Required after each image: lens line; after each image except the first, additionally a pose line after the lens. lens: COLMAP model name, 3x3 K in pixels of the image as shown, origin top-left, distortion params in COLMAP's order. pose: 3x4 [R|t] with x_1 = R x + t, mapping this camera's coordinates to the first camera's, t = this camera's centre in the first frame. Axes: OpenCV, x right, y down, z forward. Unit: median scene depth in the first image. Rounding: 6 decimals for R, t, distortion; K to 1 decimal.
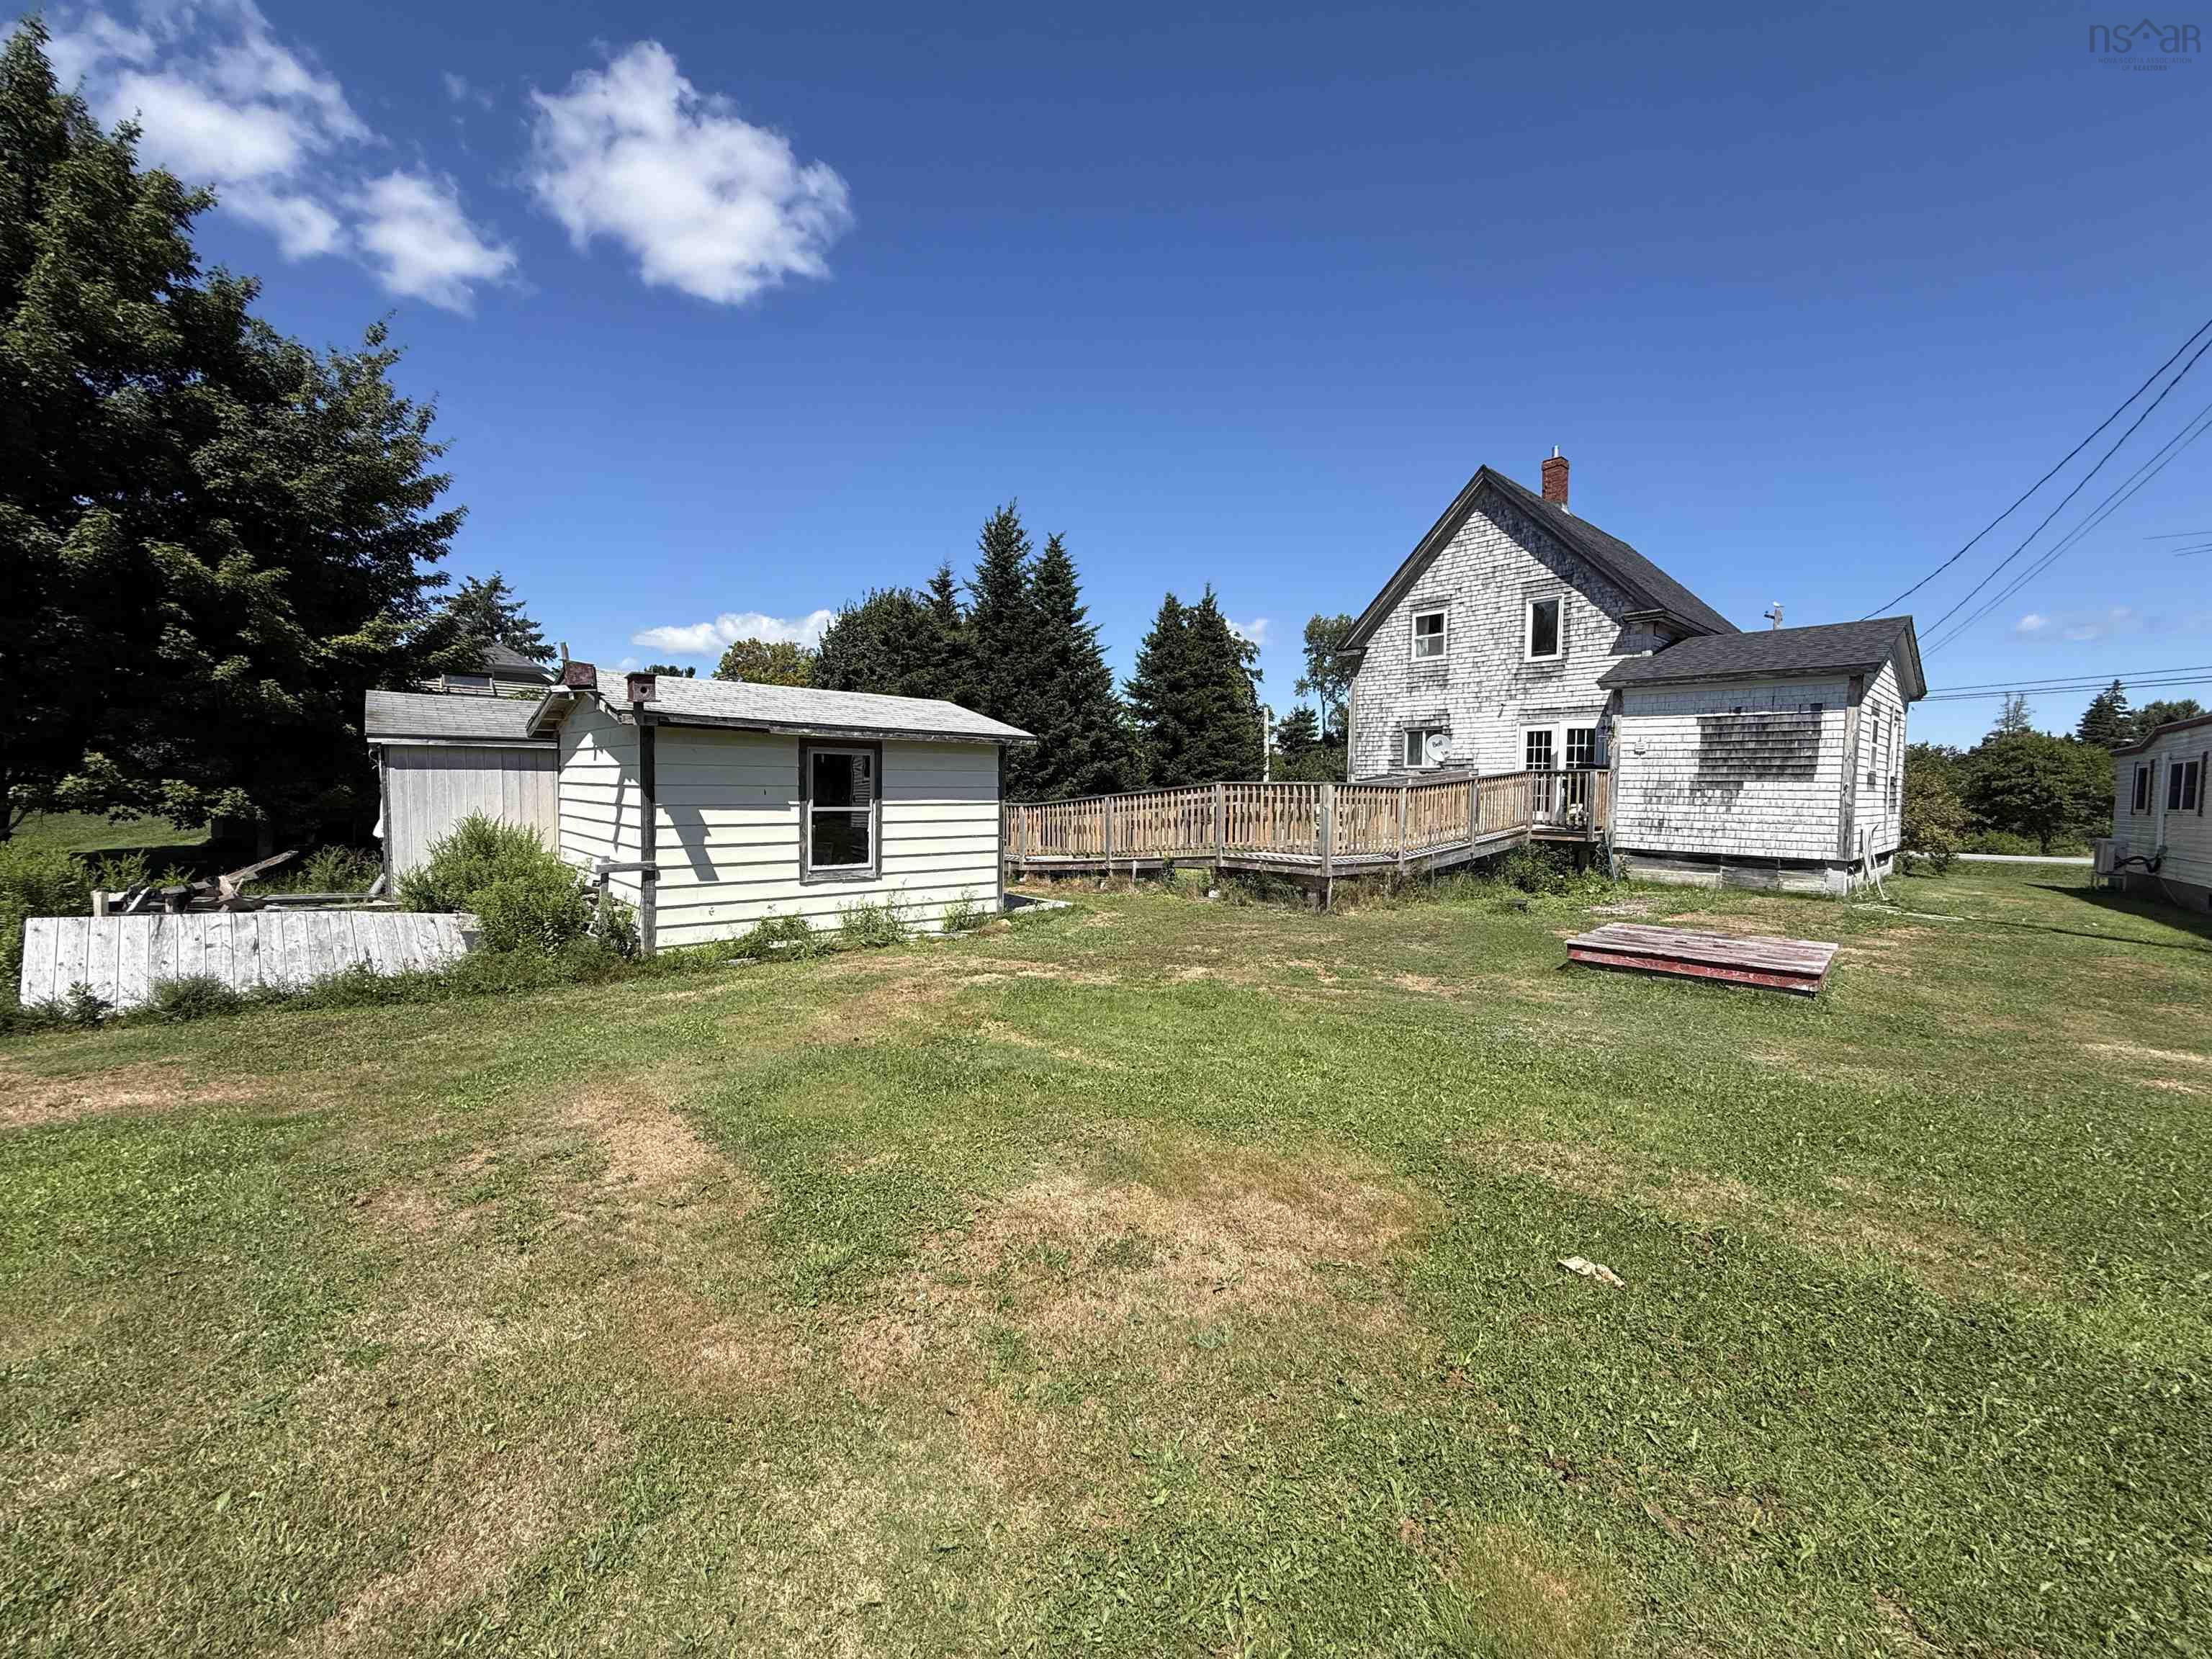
lens RADIAL K [[881.1, 0, 1108.4], [0, 881.1, 830.6], [0, 0, 1]] dist [0.005793, 0.000723]
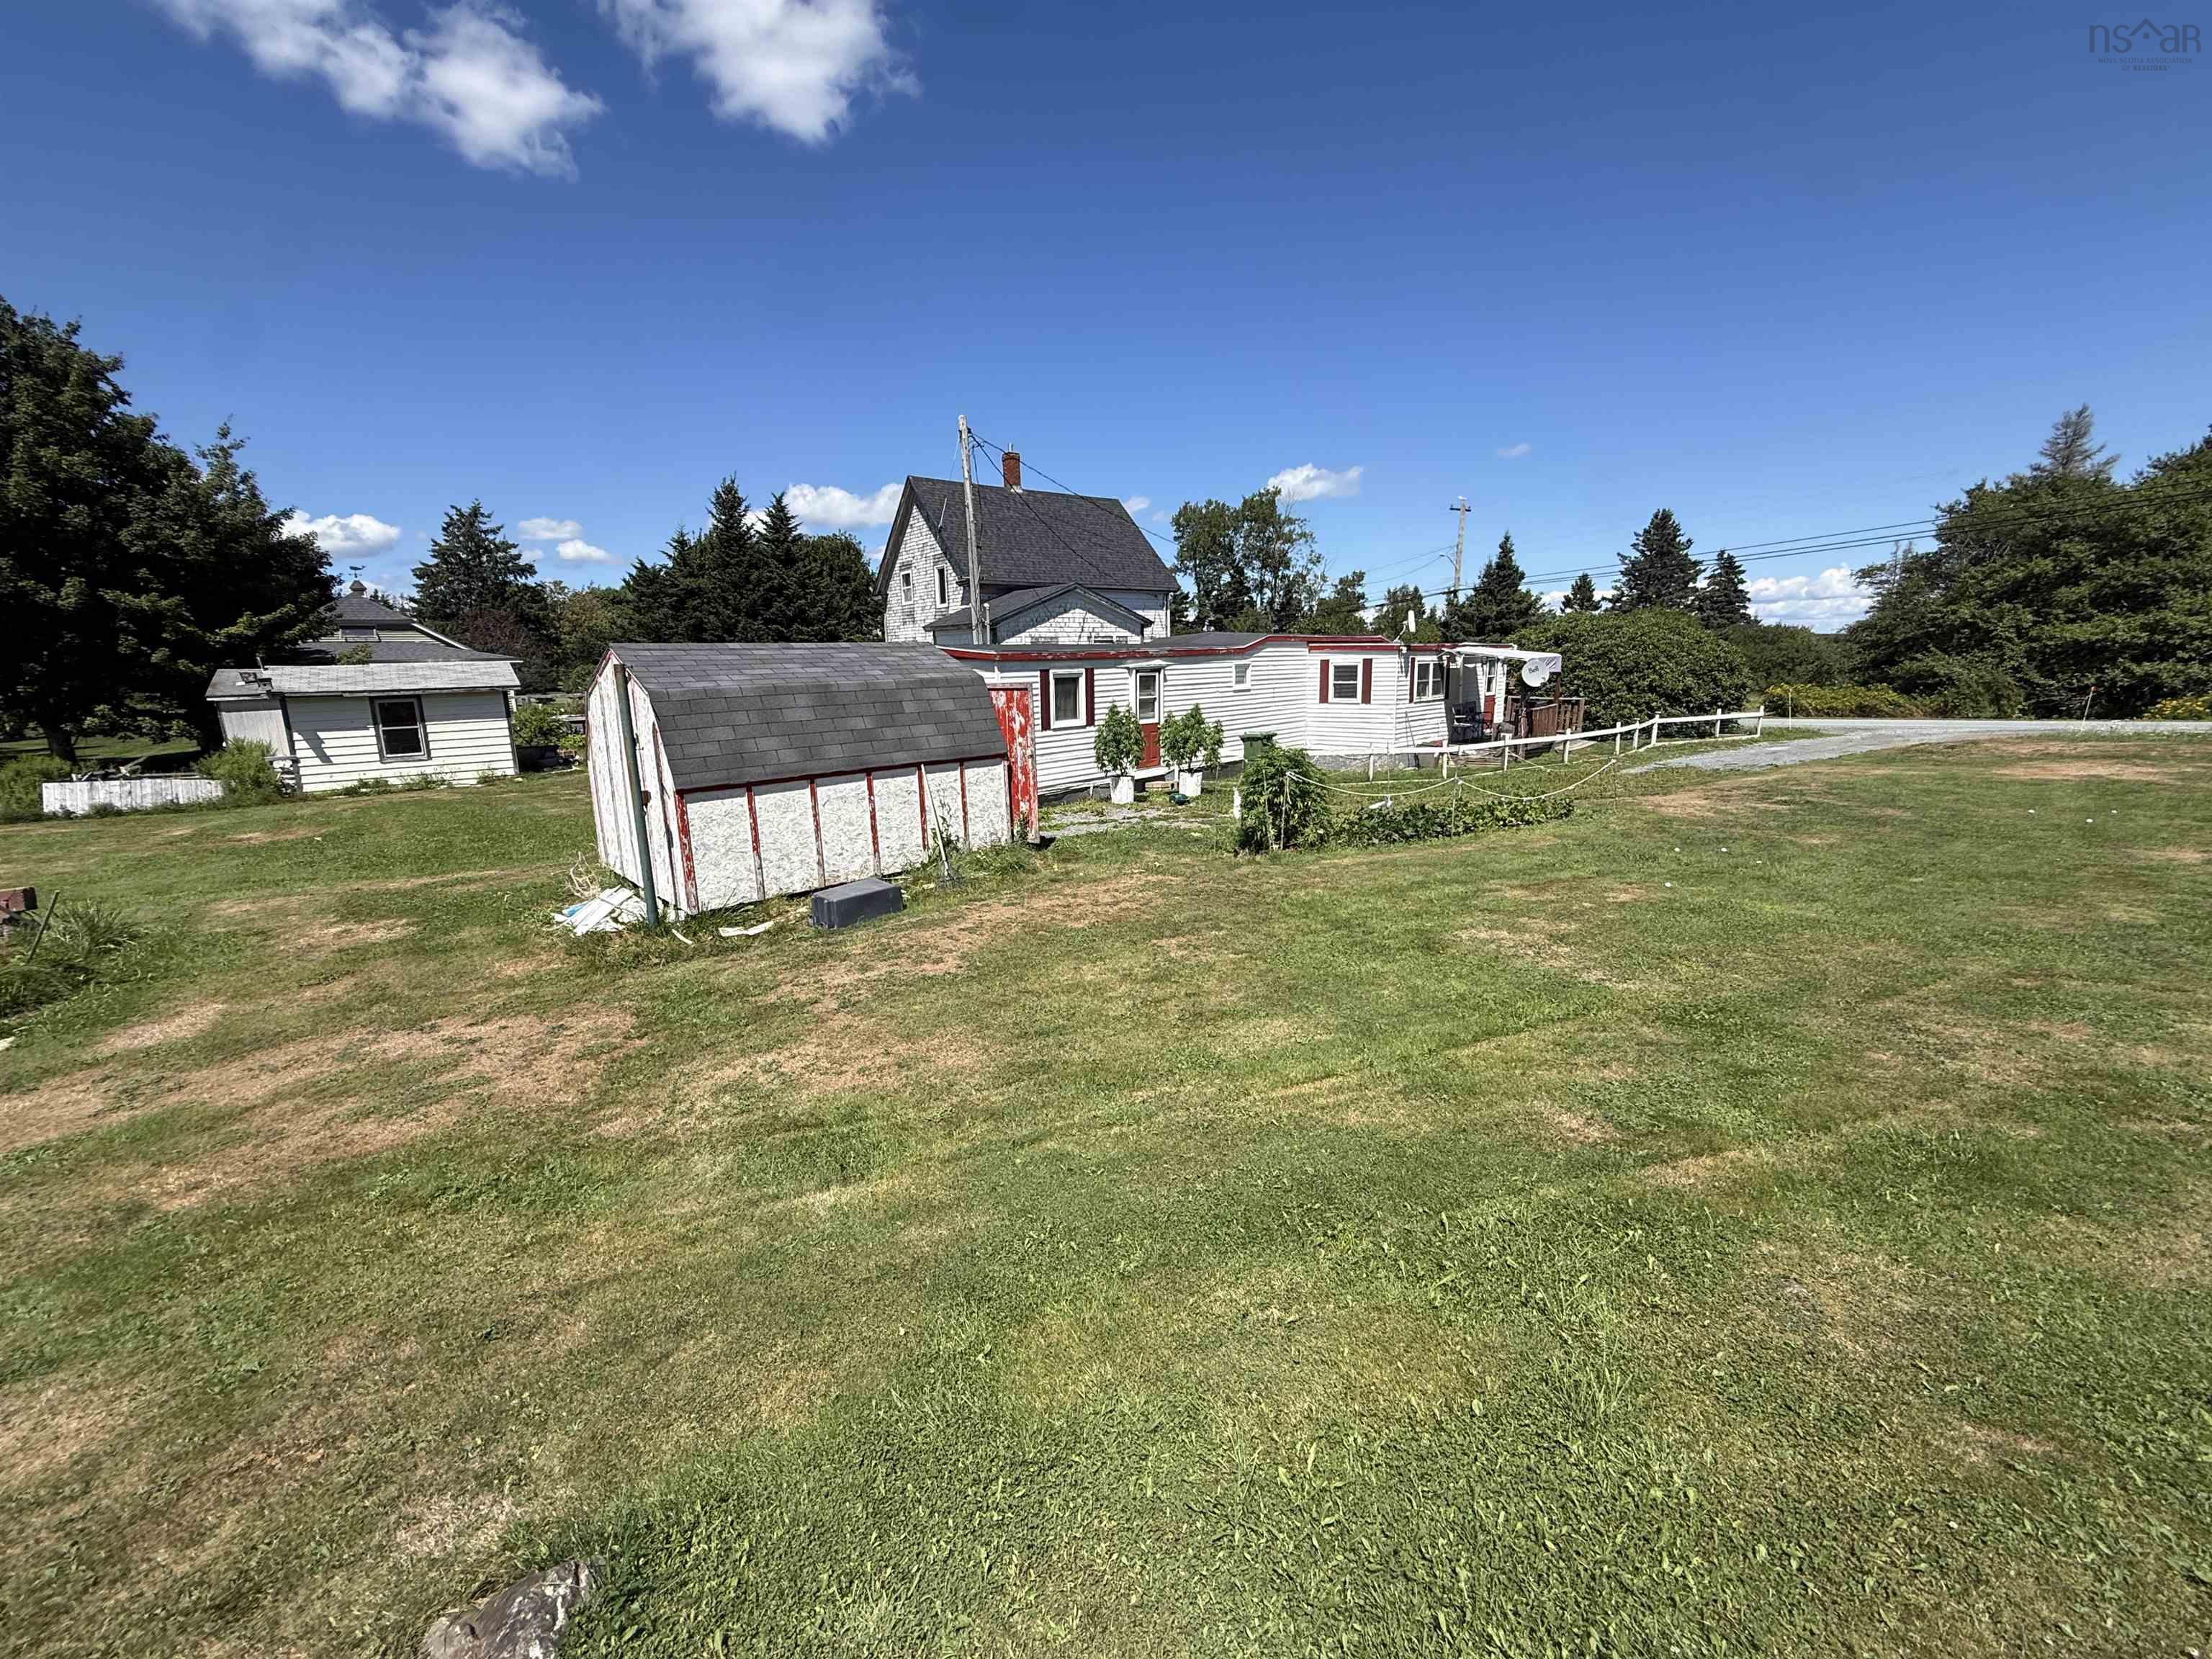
lens RADIAL K [[881.1, 0, 1104.3], [0, 881.1, 830.6], [0, 0, 1]] dist [0.005793, 0.000723]
pose [[0.996502, -0.023474, -0.080204, 1.531787], [0.034798, 0.989131, 0.142857, -0.024438], [0.075979, -0.145148, 0.986488, -1.003931]]
